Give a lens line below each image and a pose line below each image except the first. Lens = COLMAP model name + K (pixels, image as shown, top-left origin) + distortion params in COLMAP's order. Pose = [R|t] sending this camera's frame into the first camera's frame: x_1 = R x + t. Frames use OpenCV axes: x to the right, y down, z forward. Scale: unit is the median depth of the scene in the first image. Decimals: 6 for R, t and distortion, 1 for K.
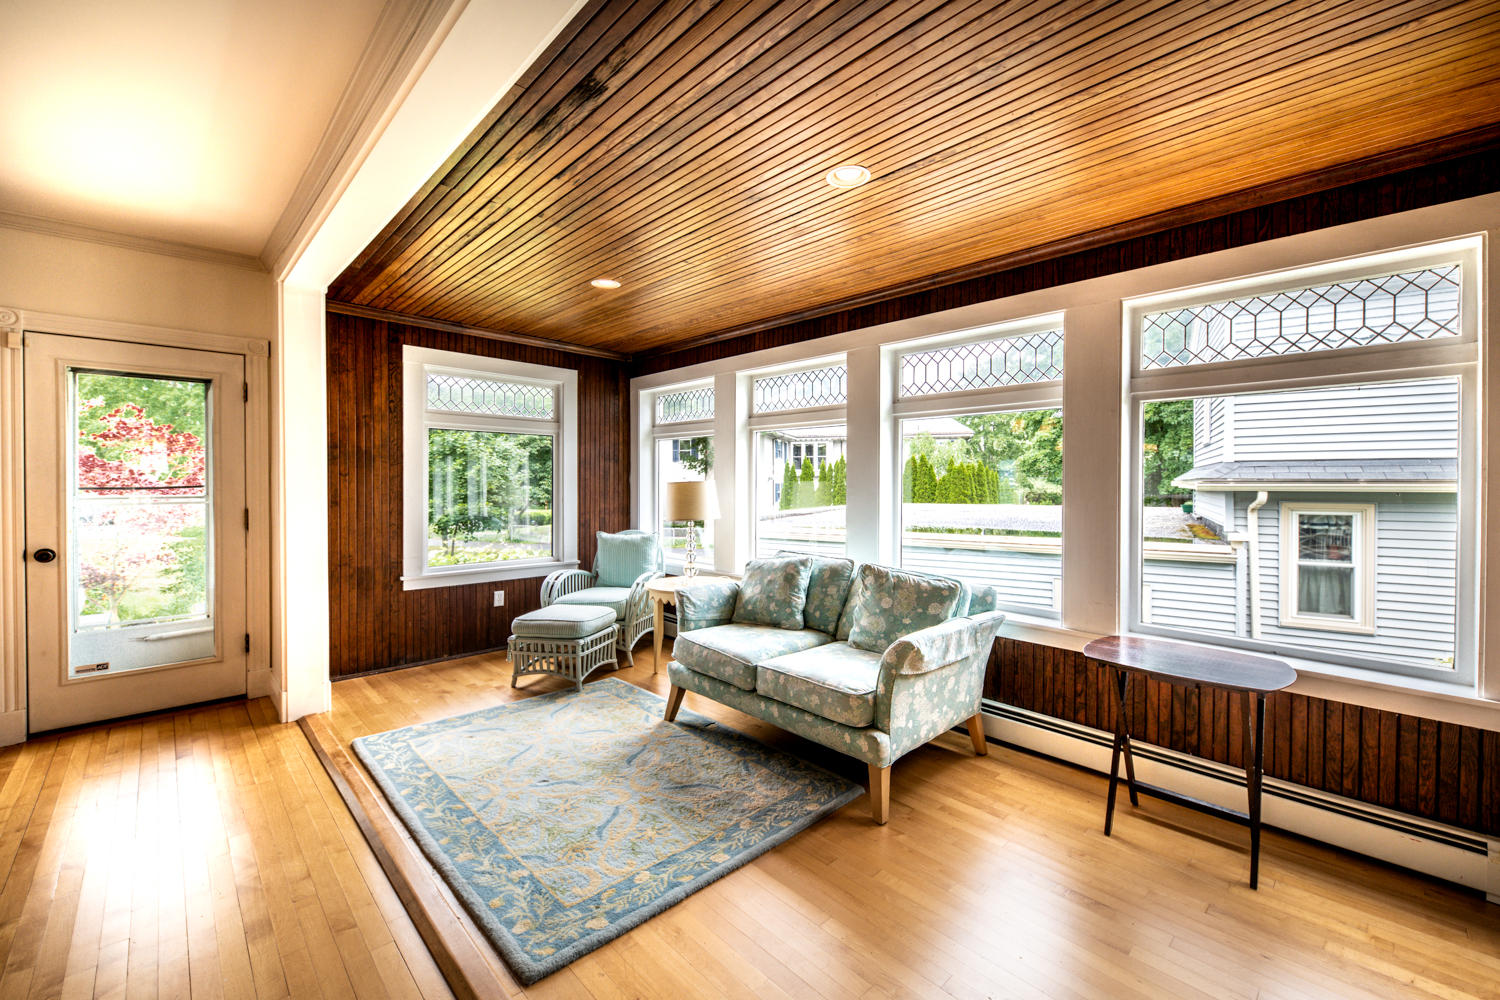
lens RADIAL K [[605.9, 0, 748.5], [0, 605.9, 486.2], [0, 0, 1]] dist [0.011178, -0.000077]
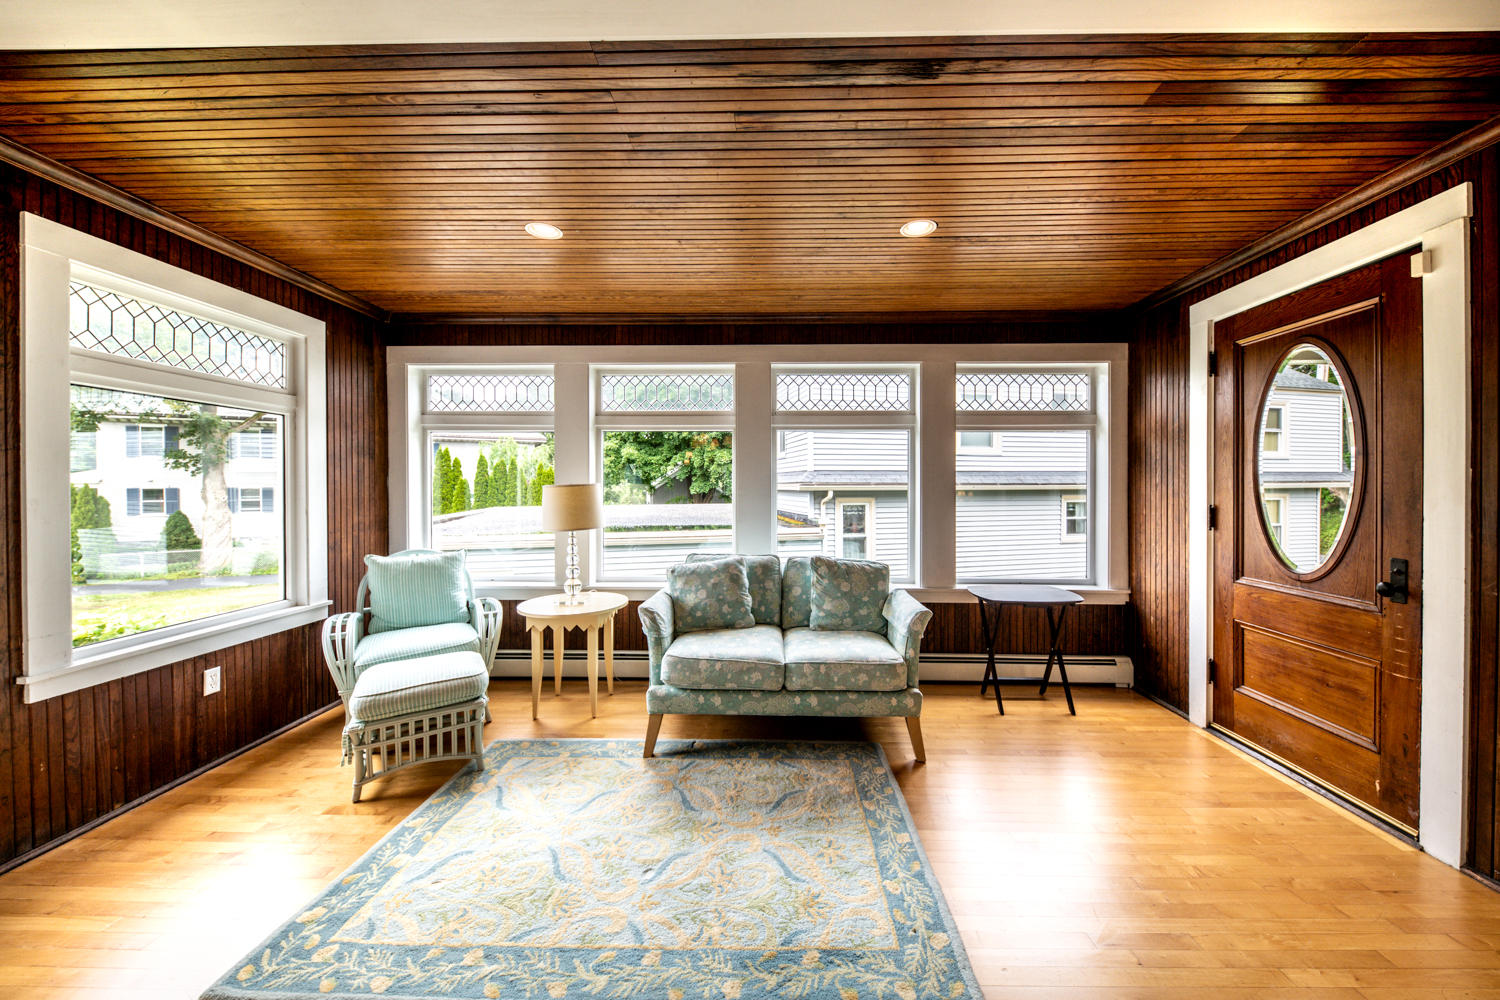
lens RADIAL K [[560.2, 0, 755.4], [0, 560.2, 490.4], [0, 0, 1]] dist [0.015744, -0.008824]
pose [[0.703238, -0.009388, 0.710893, -0.525432], [0.007960, 0.999954, 0.005331, -0.001854], [-0.710910, 0.001910, 0.703280, 0.280183]]
